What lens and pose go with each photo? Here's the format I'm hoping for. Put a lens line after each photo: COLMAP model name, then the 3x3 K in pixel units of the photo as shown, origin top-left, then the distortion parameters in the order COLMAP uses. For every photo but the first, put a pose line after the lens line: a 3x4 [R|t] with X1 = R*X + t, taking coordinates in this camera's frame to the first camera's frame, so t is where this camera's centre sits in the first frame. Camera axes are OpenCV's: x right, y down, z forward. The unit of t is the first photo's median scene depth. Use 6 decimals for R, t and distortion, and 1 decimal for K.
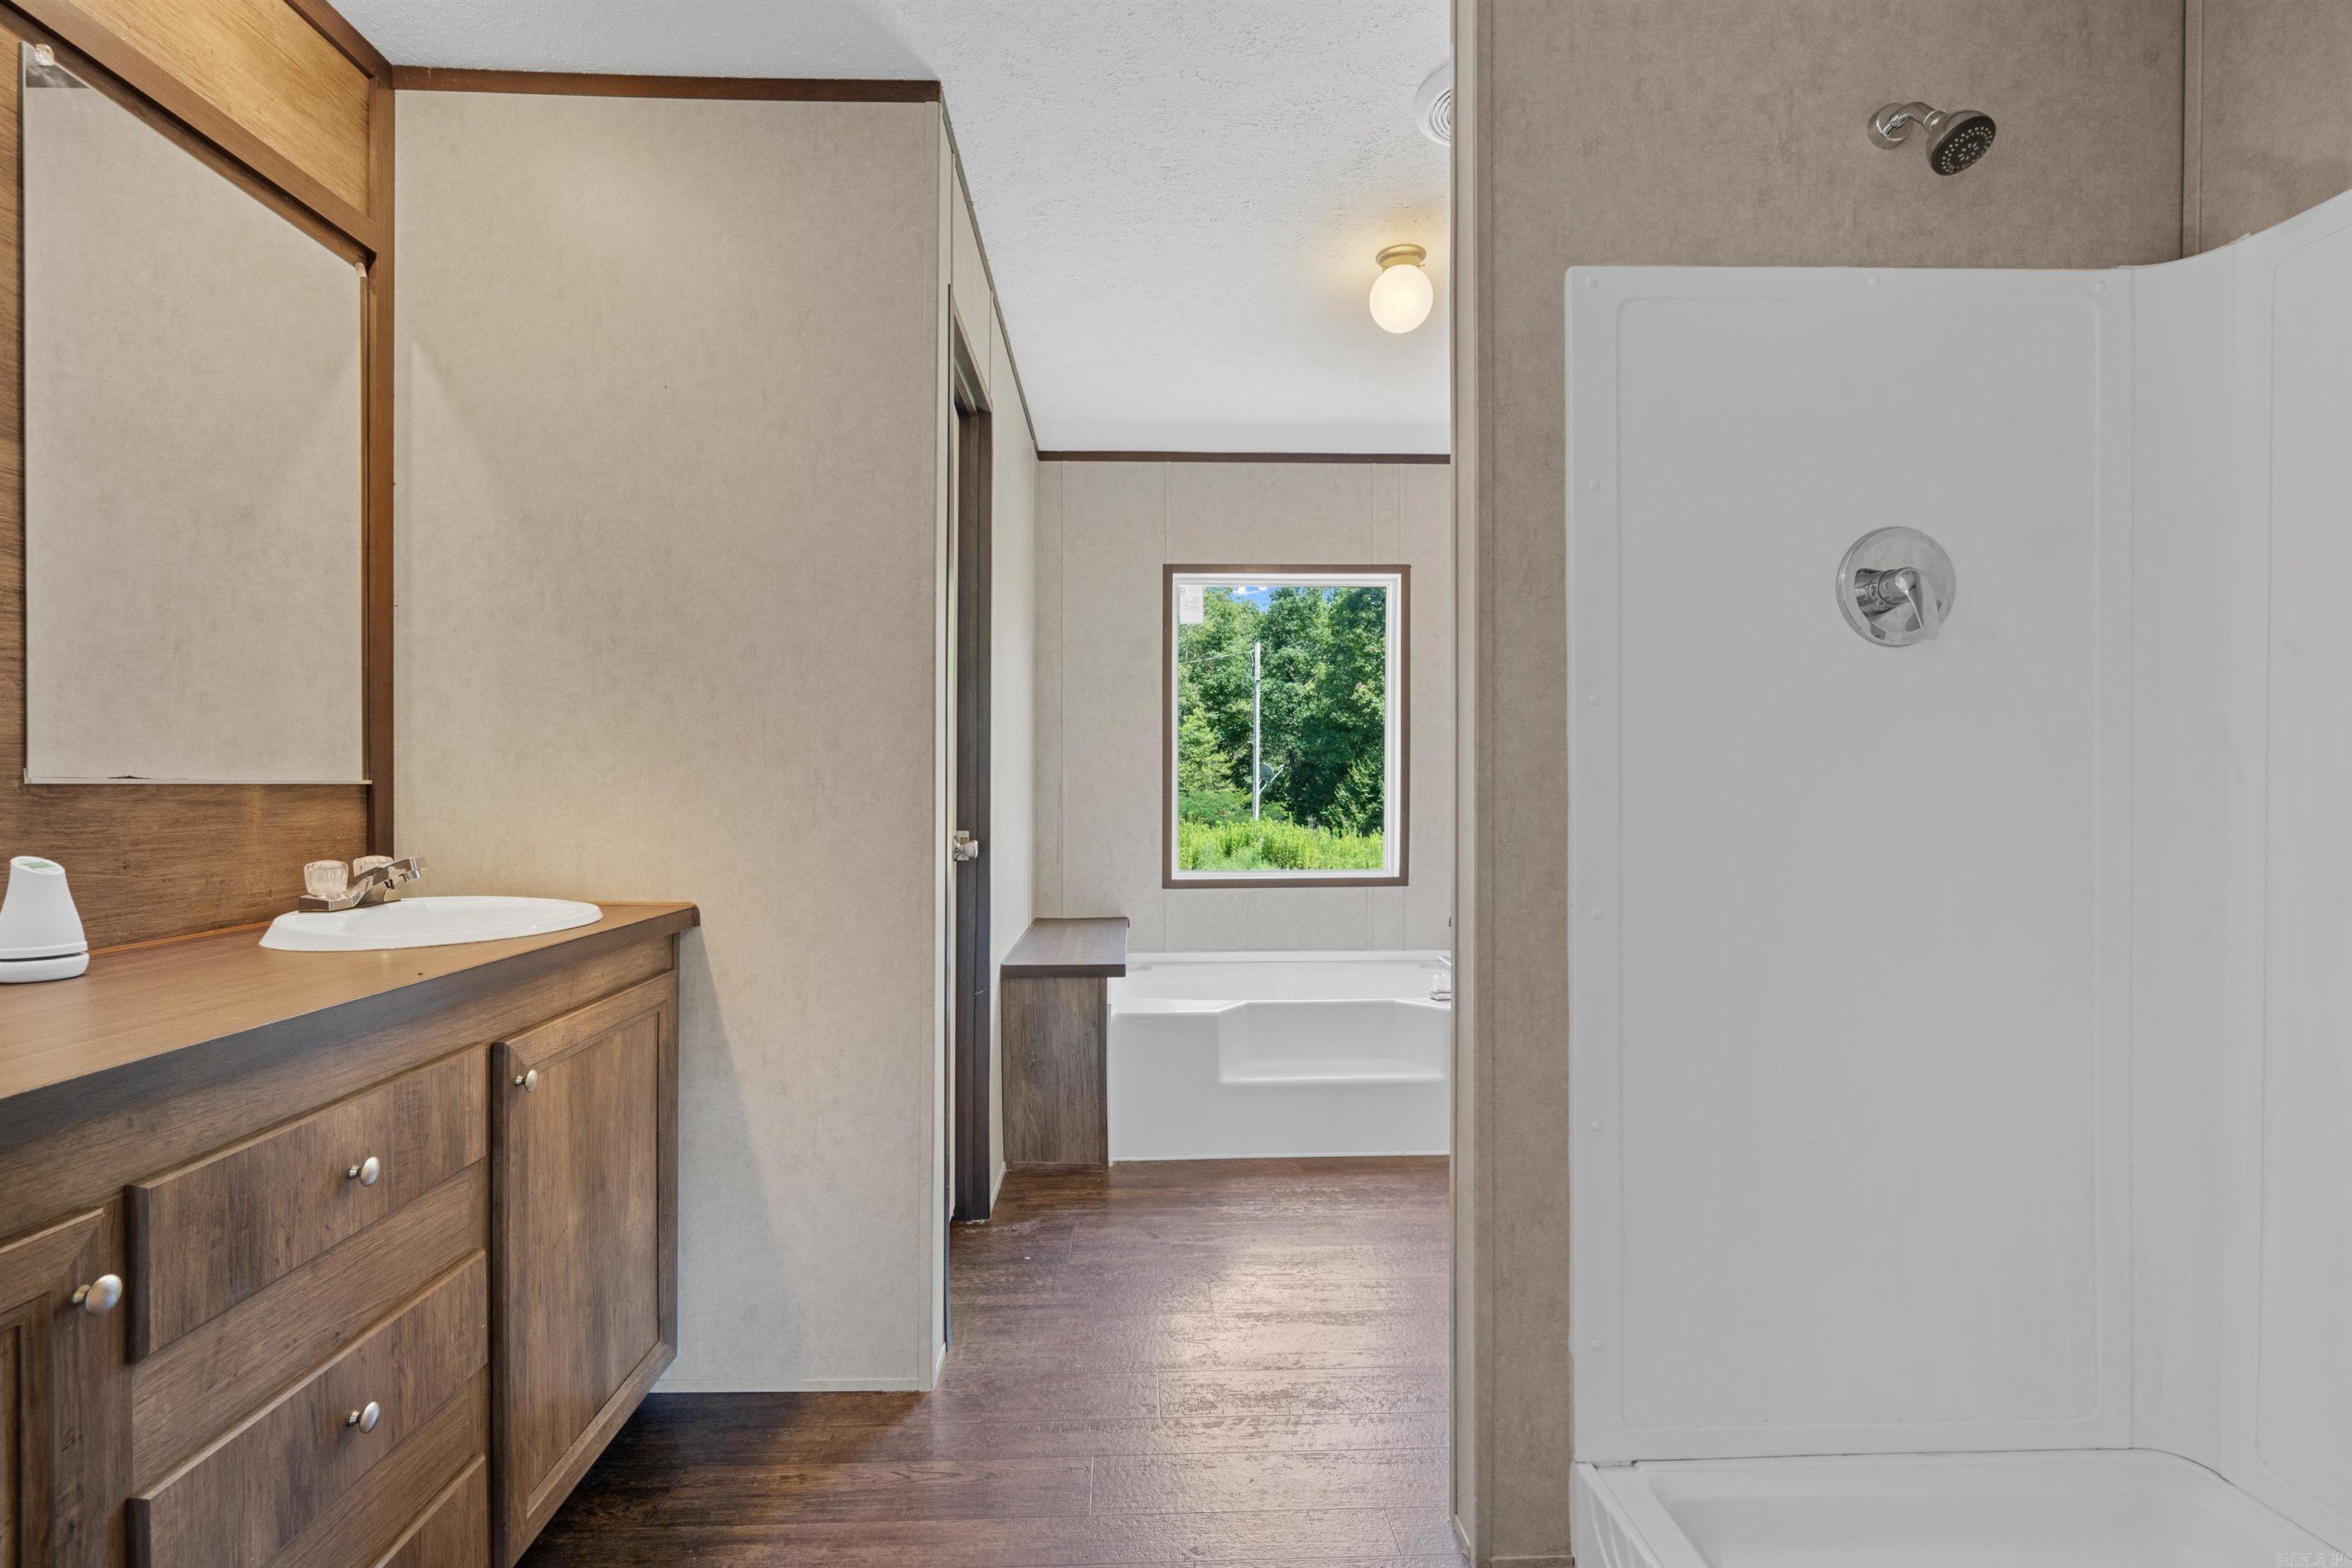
lens RADIAL K [[1064.6, 0, 1187.4], [0, 1064.6, 808.3], [0, 0, 1]] dist [-0.000799, 0.002036]
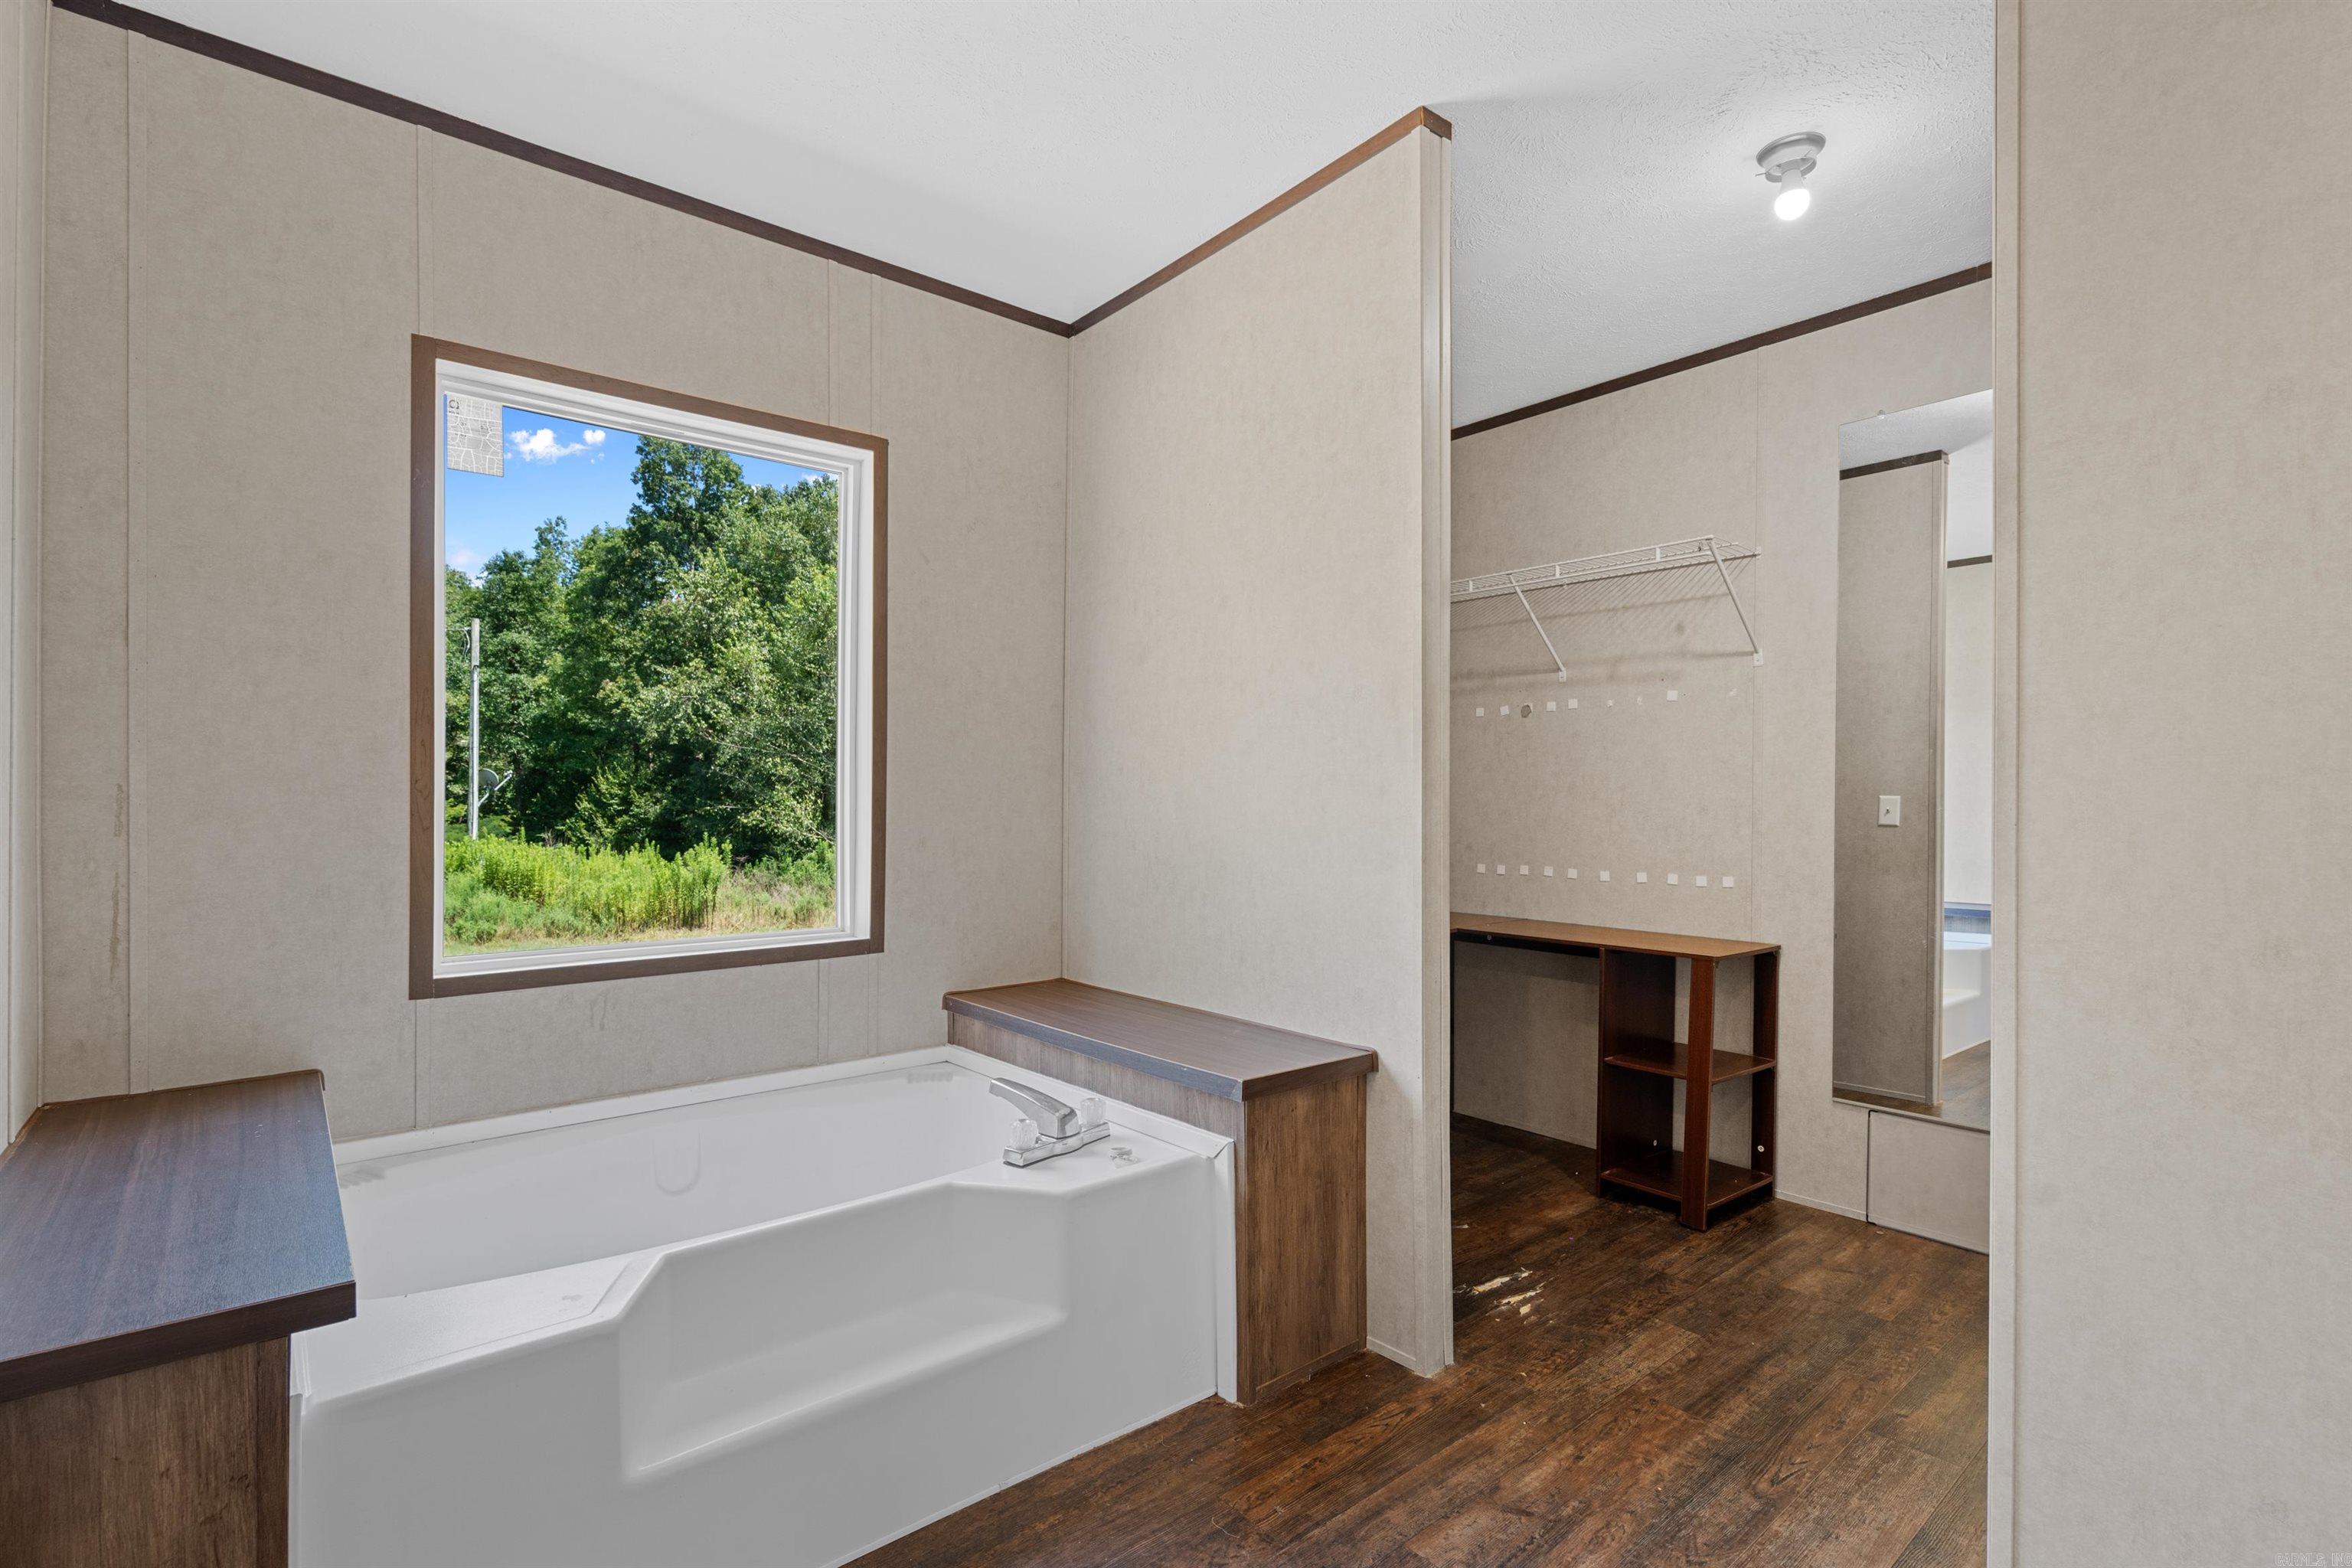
lens RADIAL K [[1064.6, 0, 1130.8], [0, 1064.6, 807.7], [0, 0, 1]] dist [-0.000799, 0.002036]
pose [[0.809792, -0.000824, 0.586716, -0.042757], [0.007735, 0.999927, -0.009271, -0.005701], [-0.586666, 0.012045, 0.809740, 0.415052]]
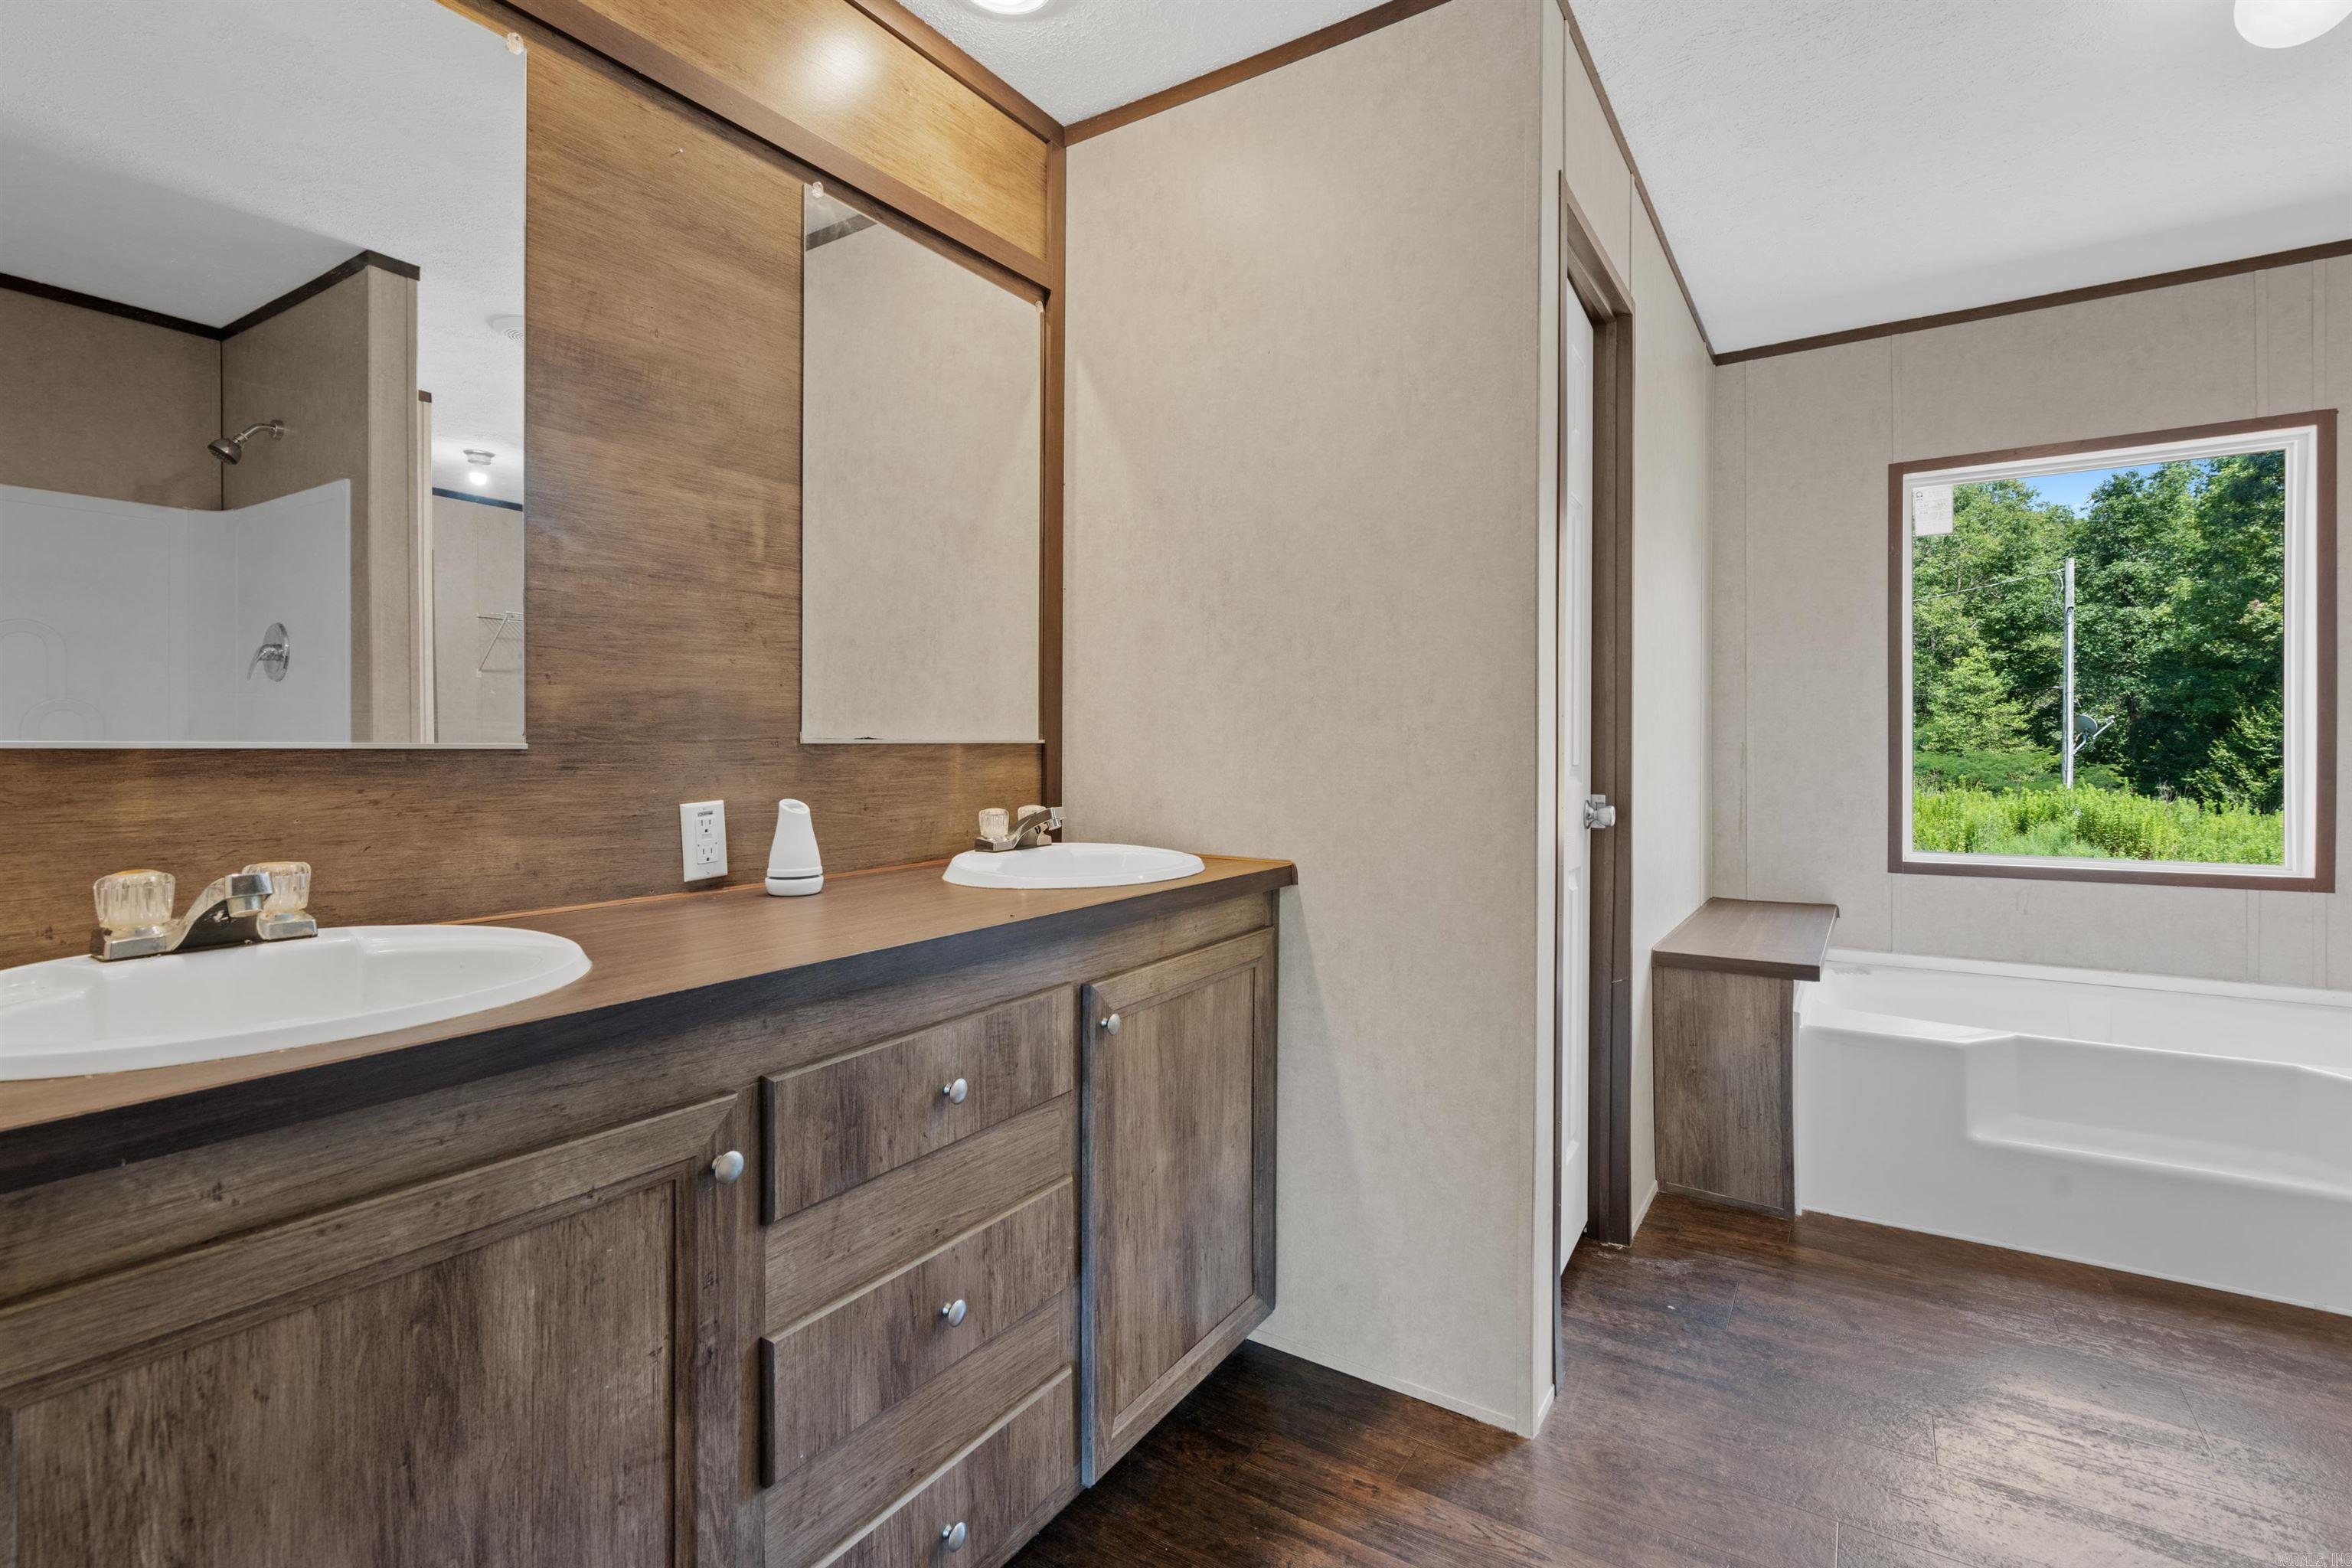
lens RADIAL K [[1064.6, 0, 1210.0], [0, 1064.6, 750.0], [0, 0, 1]] dist [-0.000799, 0.002036]
pose [[0.815992, 0.000303, -0.578062, 0.022762], [-0.009651, 0.999868, -0.013099, -0.000773], [0.577982, 0.016267, 0.815887, 0.061256]]
